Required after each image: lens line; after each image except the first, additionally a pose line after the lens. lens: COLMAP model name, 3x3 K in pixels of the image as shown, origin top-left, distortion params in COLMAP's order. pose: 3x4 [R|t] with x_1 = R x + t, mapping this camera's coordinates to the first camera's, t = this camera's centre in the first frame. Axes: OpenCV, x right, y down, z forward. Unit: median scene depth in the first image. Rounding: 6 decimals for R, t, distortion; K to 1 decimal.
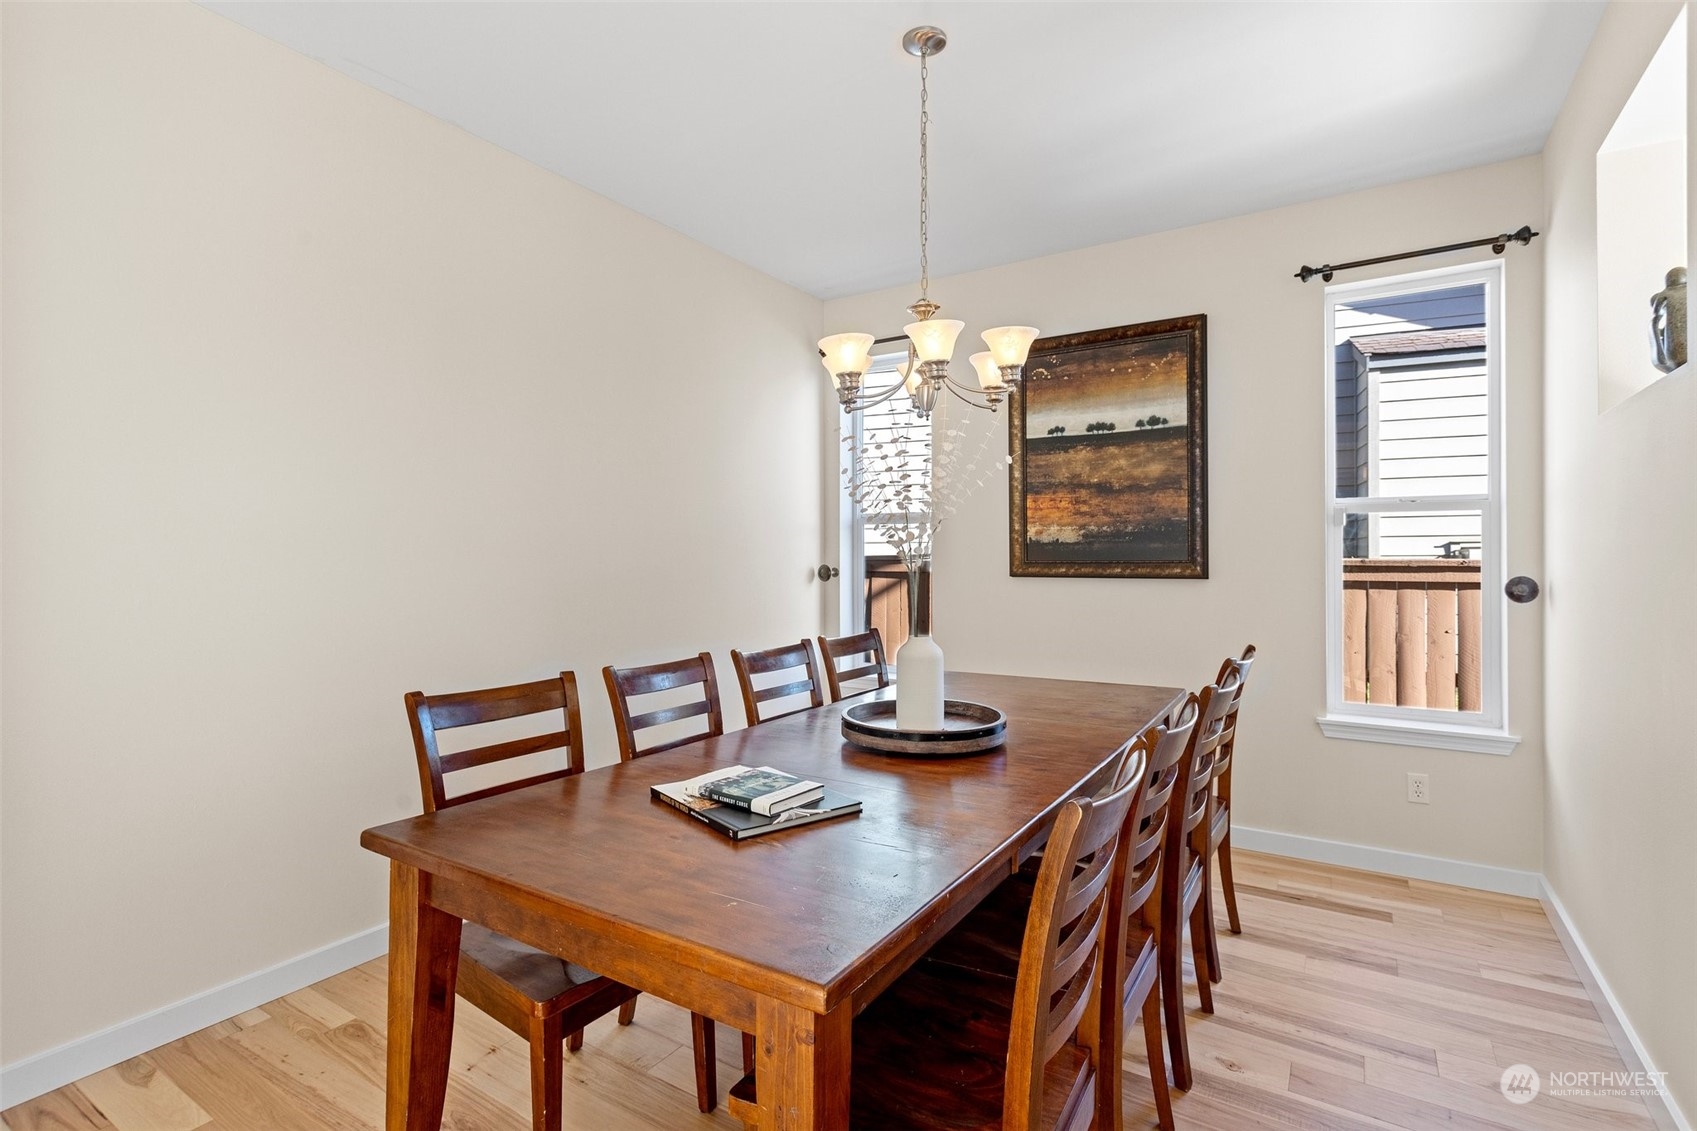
lens RADIAL K [[819.4, 0, 844.2], [0, 819.4, 557.8], [0, 0, 1]] dist [-0.001659, -0.000057]
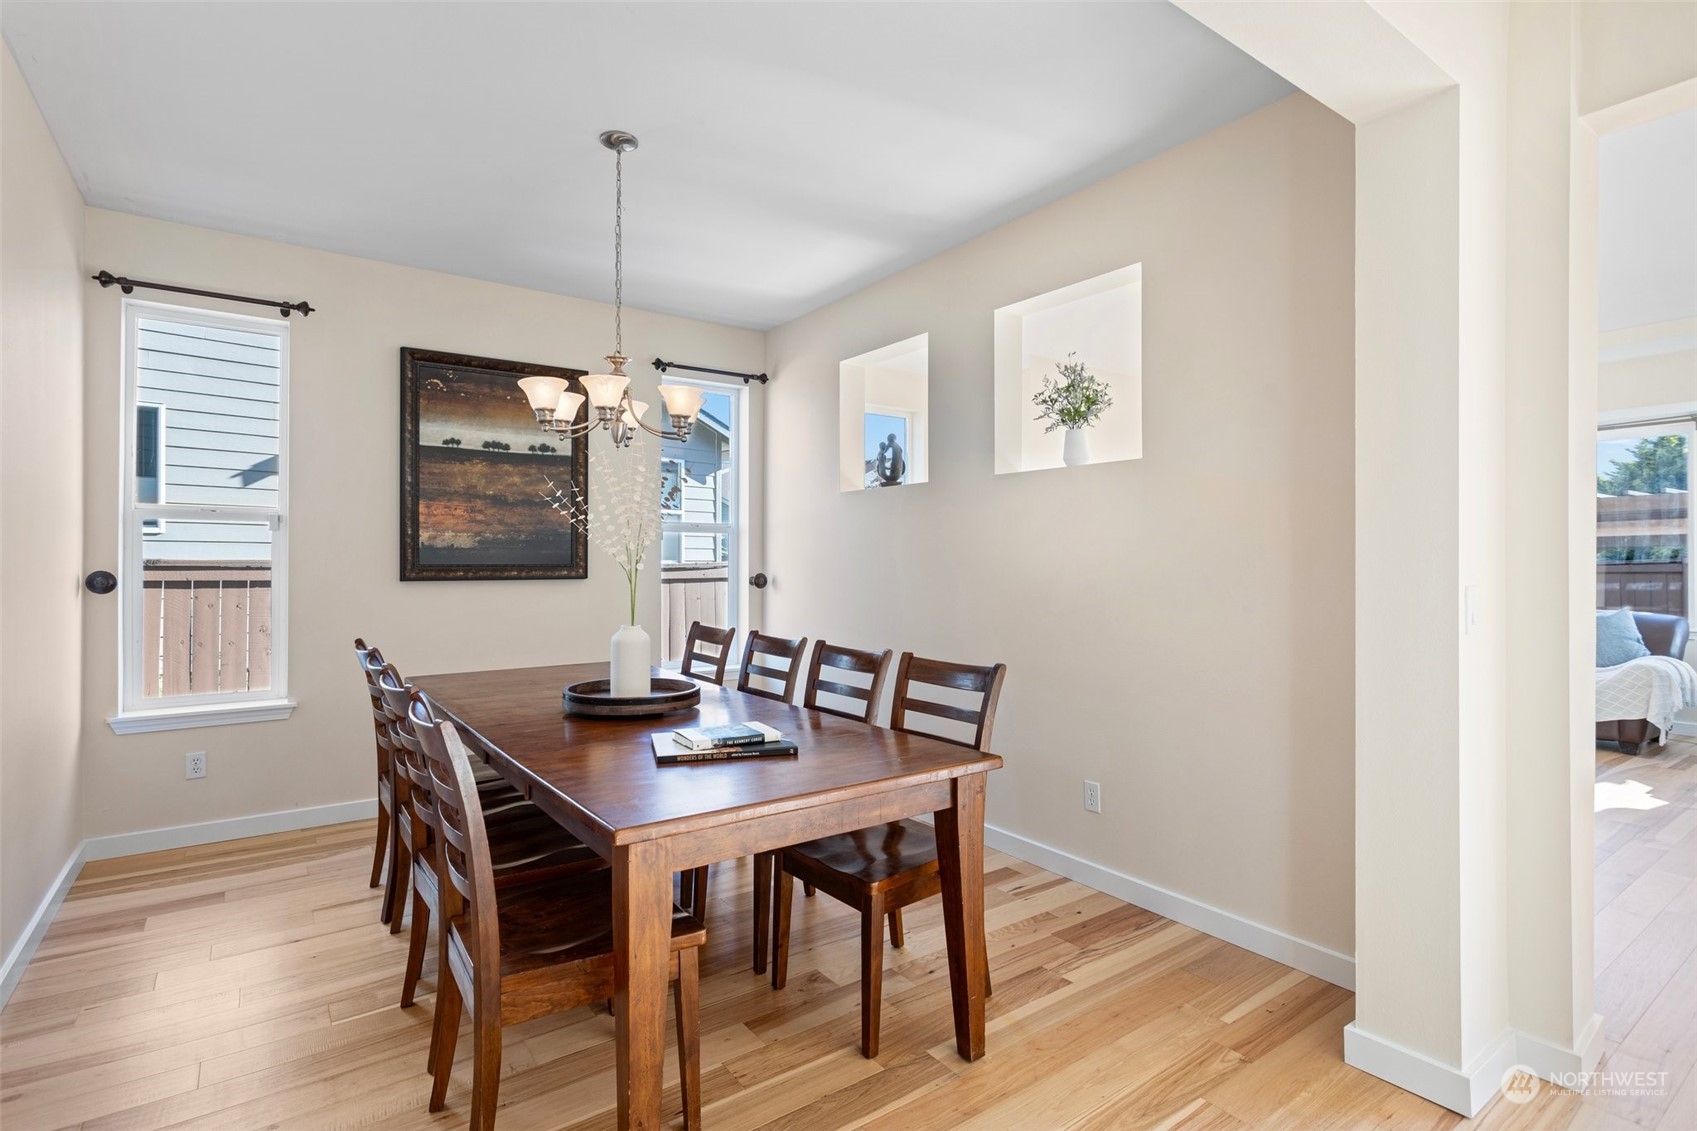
lens RADIAL K [[819.4, 0, 844.0], [0, 819.4, 565.3], [0, 0, 1]] dist [-0.001659, -0.000057]
pose [[0.367153, 0.003183, 0.930155, -0.548450], [0.006104, 0.999964, -0.005831, 0.013542], [-0.930141, 0.007819, 0.367120, 0.144825]]
